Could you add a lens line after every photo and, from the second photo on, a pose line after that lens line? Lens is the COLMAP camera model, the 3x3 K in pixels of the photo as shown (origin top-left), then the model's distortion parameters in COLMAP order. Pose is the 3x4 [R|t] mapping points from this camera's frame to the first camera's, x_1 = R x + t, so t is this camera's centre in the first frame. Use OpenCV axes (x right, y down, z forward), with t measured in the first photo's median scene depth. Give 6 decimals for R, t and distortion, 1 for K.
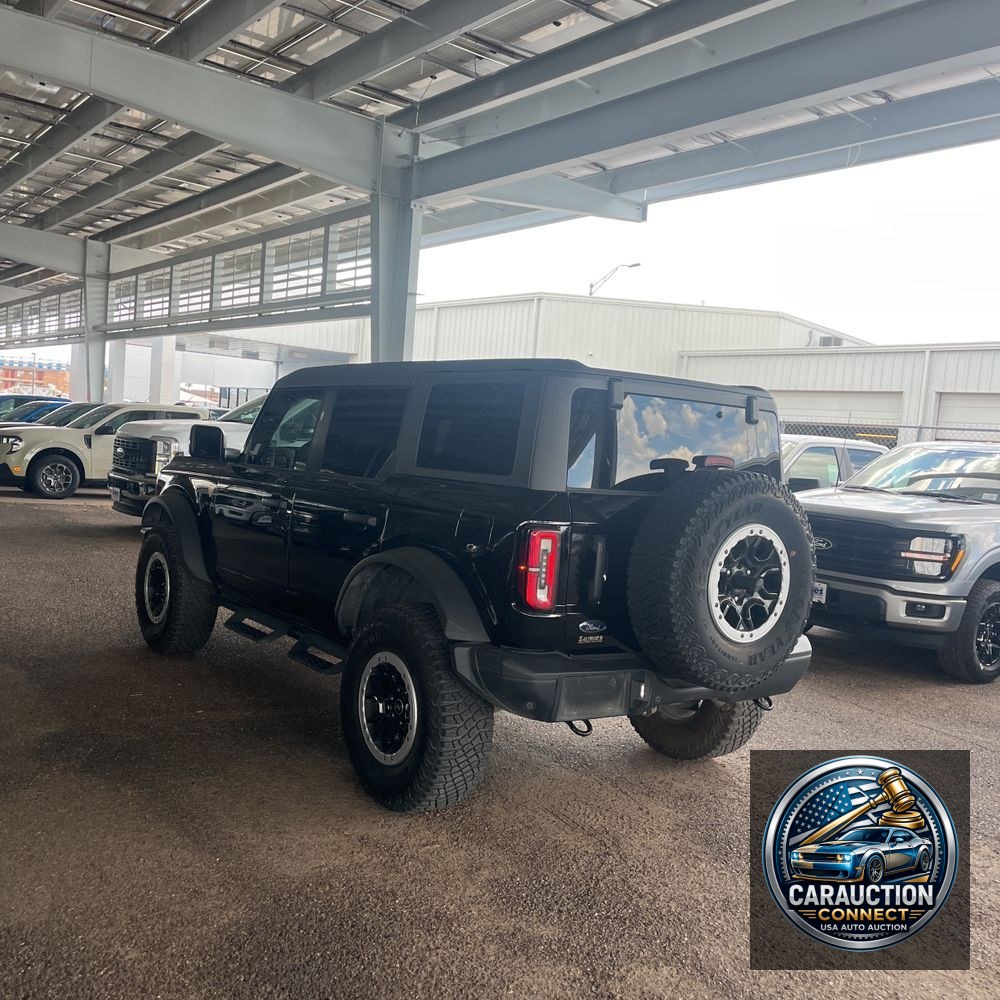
lens RADIAL K [[1041.0, 0, 502.7], [0, 1041.0, 507.9], [0, 0, 1]] dist [0.038104, 0.000000]
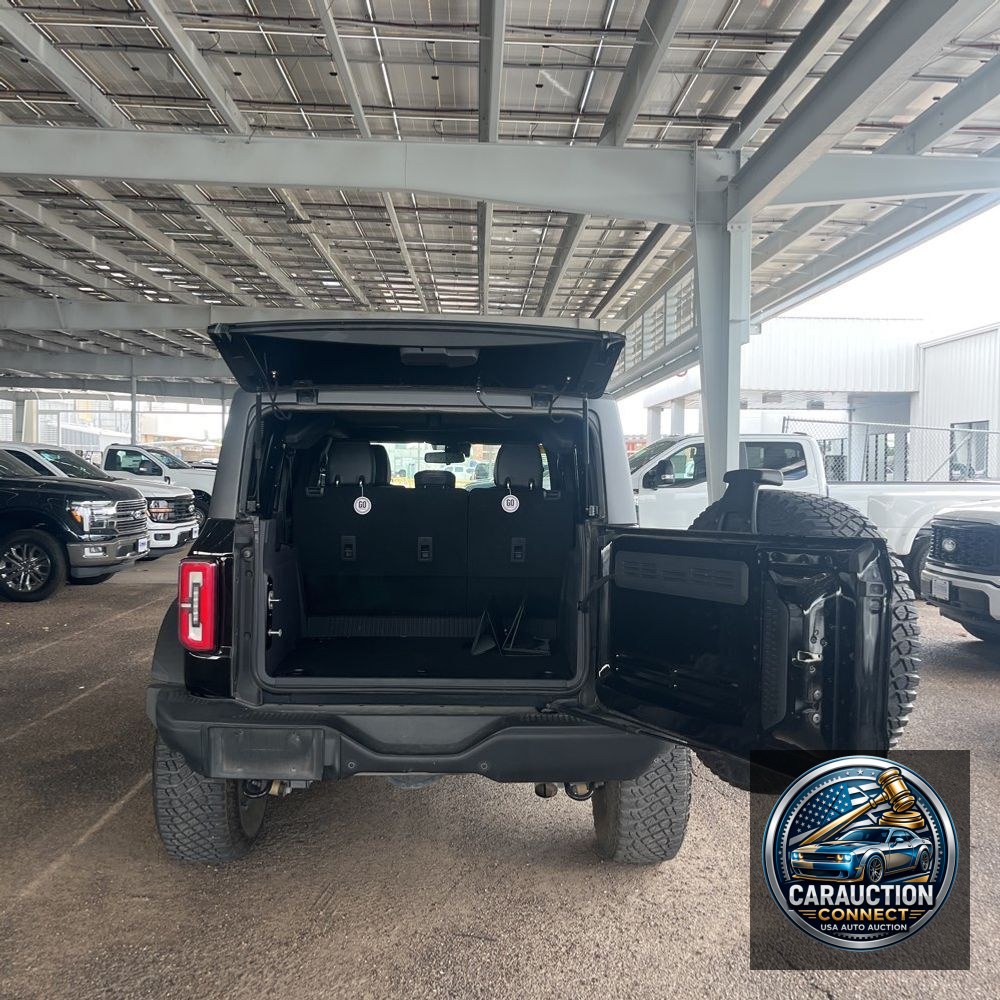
lens RADIAL K [[1041.0, 0, 500.2], [0, 1041.0, 493.0], [0, 0, 1]] dist [0.038104, 0.000000]
pose [[0.807663, -0.056972, -0.586885, 0.314974], [0.015471, 0.997026, -0.075496, 0.013460], [0.589441, 0.051896, 0.806143, 0.163046]]
